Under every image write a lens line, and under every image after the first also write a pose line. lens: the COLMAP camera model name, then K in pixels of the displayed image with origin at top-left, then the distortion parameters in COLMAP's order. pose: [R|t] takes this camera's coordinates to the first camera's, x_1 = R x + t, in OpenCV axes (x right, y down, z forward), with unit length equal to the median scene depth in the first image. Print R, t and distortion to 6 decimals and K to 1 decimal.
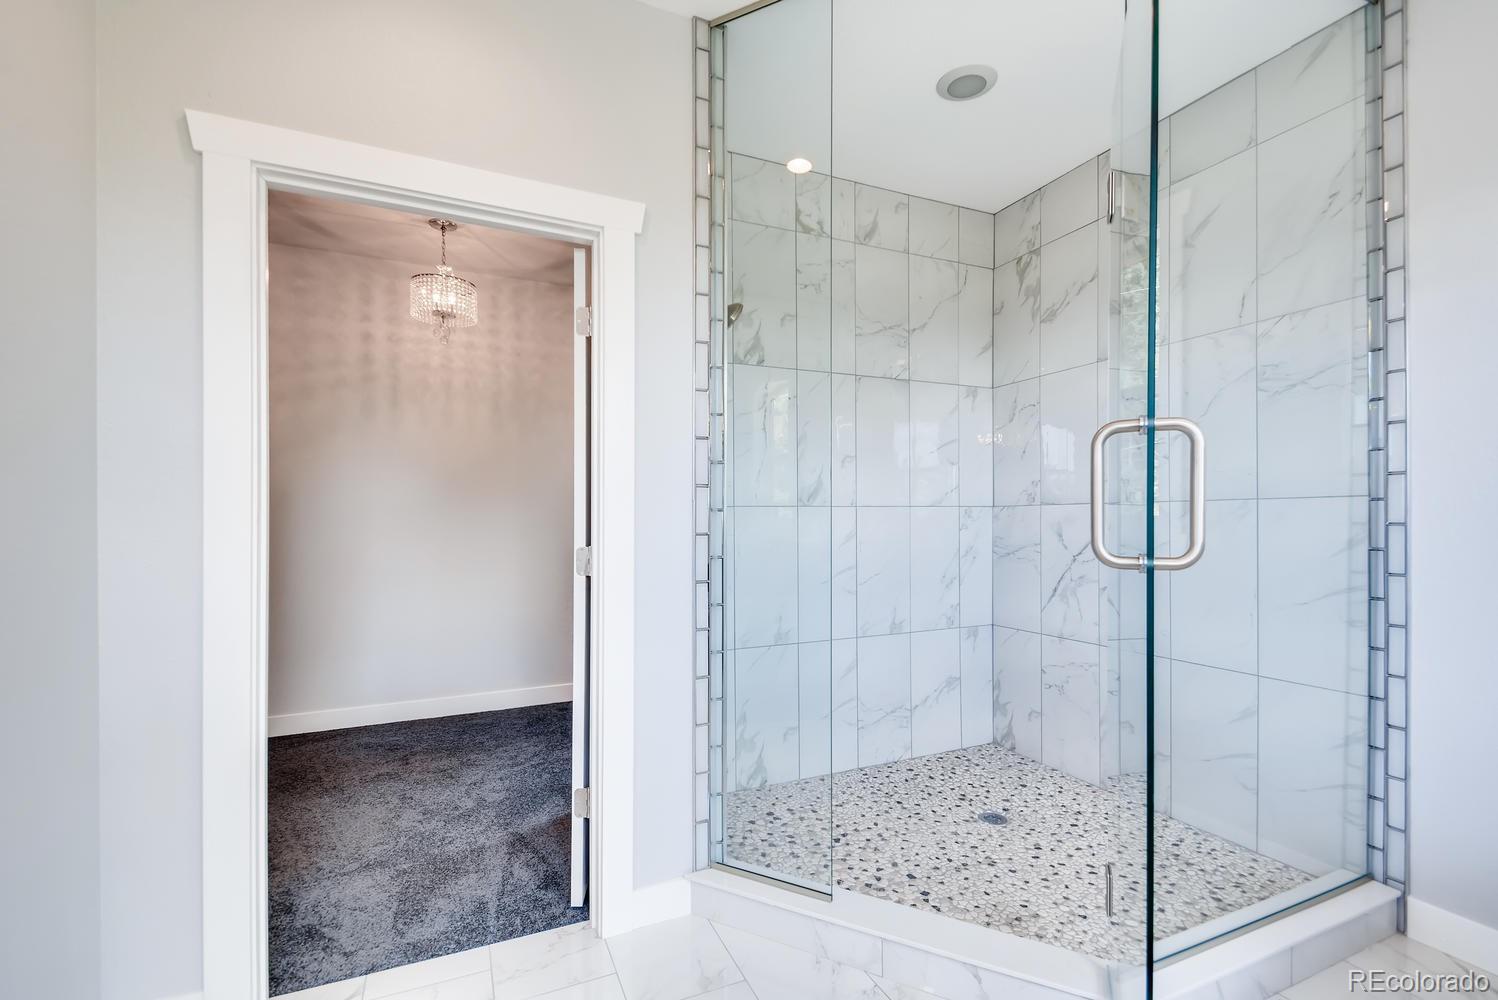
lens RADIAL K [[672.3, 0, 748.3], [0, 672.3, 520.0], [0, 0, 1]] dist [0.057735, -0.026320]
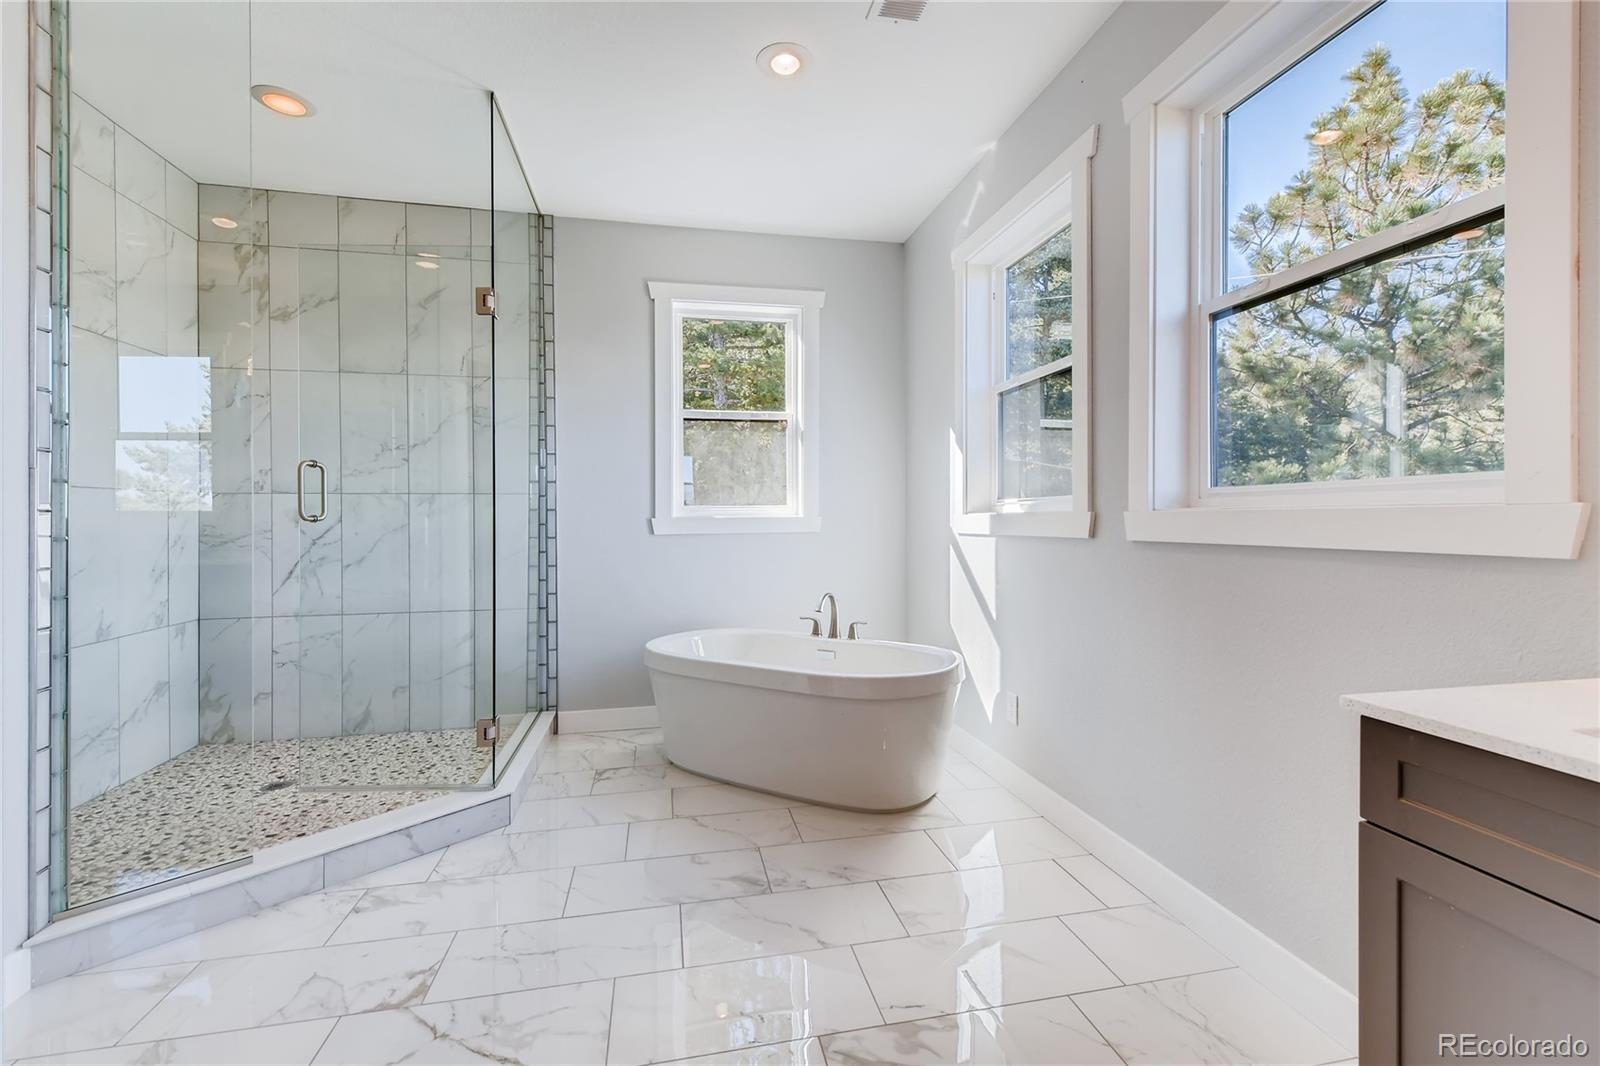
lens RADIAL K [[717.3, 0, 811.8], [0, 717.3, 522.6], [0, 0, 1]] dist [0.016217, -0.000057]
pose [[0.216337, -0.002406, 0.976316, -0.495831], [0.003779, 0.999992, 0.001627, 0.025429], [-0.976311, 0.003337, 0.216345, -0.049923]]
